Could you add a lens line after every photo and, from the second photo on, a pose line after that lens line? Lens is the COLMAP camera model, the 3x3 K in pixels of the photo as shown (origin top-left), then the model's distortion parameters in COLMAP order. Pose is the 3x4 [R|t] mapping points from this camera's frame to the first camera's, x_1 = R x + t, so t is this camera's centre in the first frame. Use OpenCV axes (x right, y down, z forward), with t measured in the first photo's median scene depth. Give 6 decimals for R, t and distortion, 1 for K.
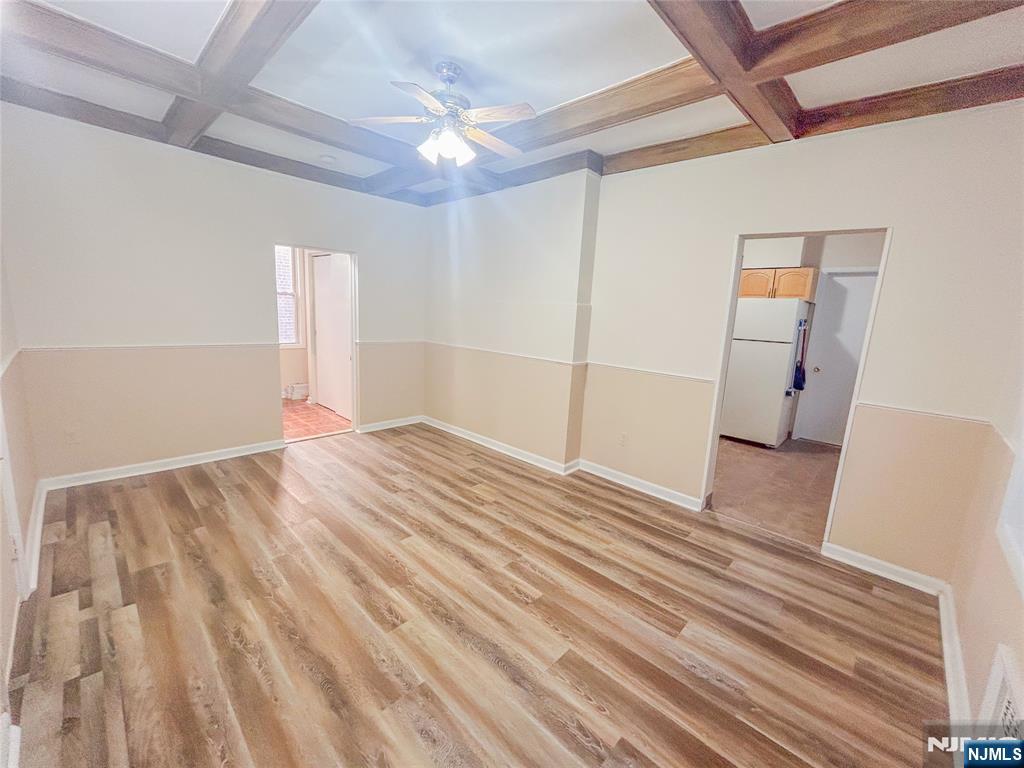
lens RADIAL K [[412.3, 0, 513.7], [0, 412.3, 382.2], [0, 0, 1]] dist [-0.005721, 0.003841]
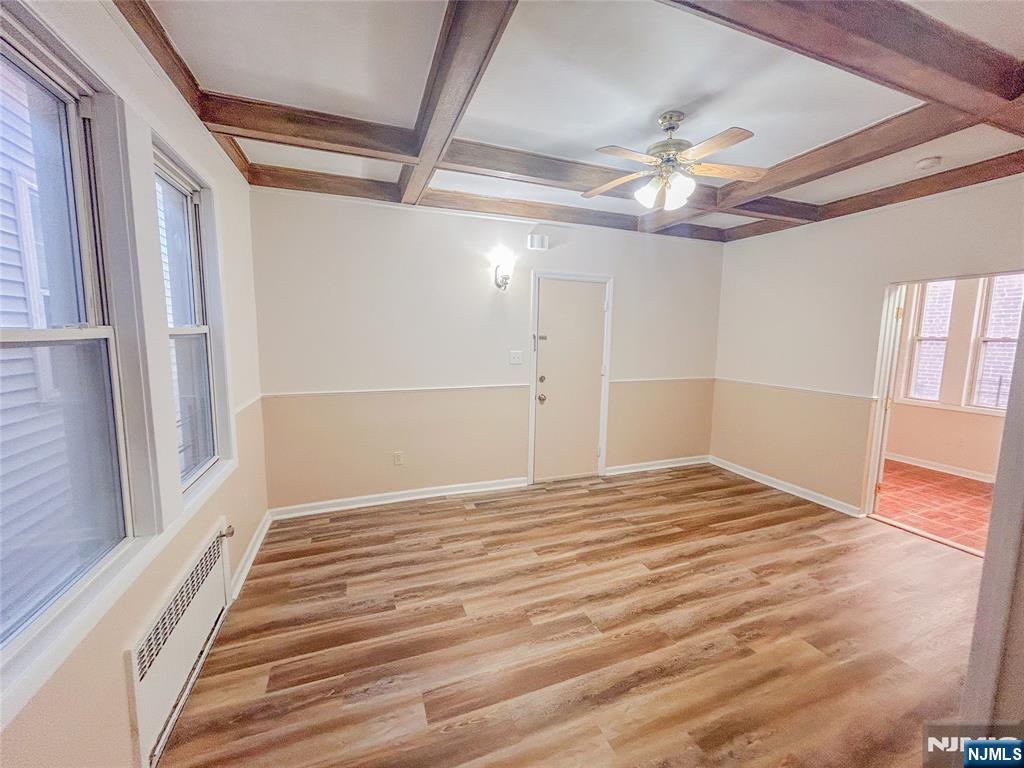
lens RADIAL K [[412.3, 0, 513.7], [0, 412.3, 382.2], [0, 0, 1]] dist [-0.005721, 0.003841]
pose [[-0.421923, 0.051381, -0.905175, 0.860975], [-0.188497, 0.971605, 0.143015, -0.174550], [0.886820, 0.230964, -0.400257, 1.083901]]
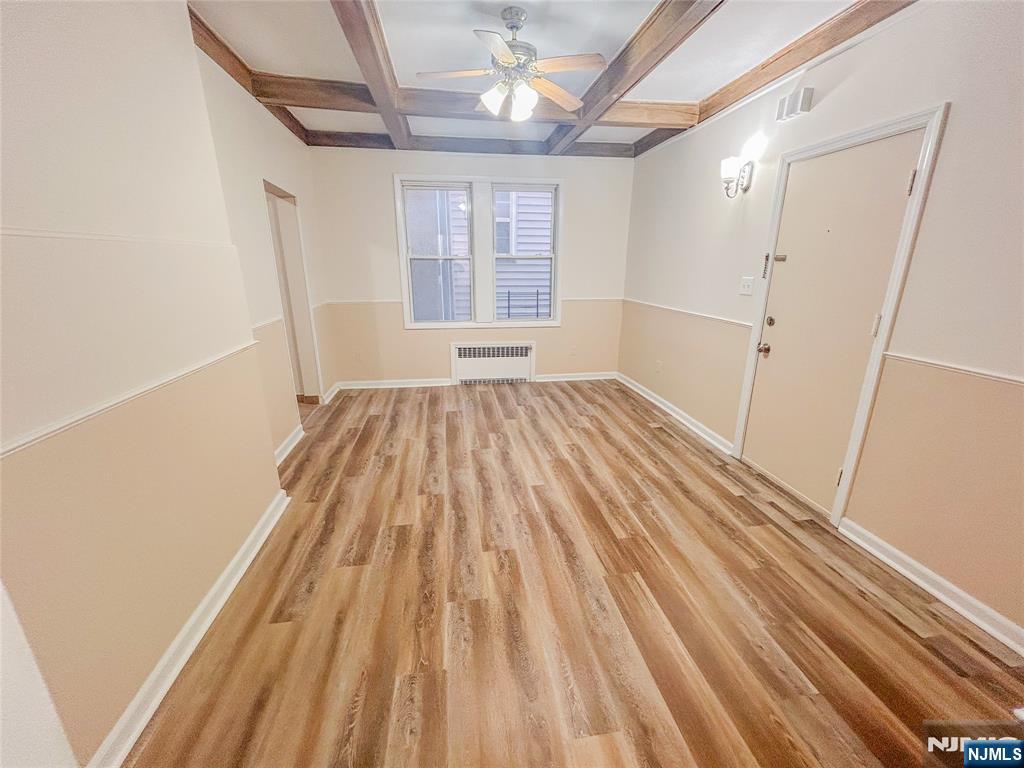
lens RADIAL K [[412.3, 0, 513.7], [0, 412.3, 382.2], [0, 0, 1]] dist [-0.005721, 0.003841]
pose [[-0.794655, -0.221291, 0.565290, -0.813234], [0.060061, 0.897964, 0.435952, -0.358918], [-0.604083, 0.380383, -0.700280, 1.808860]]
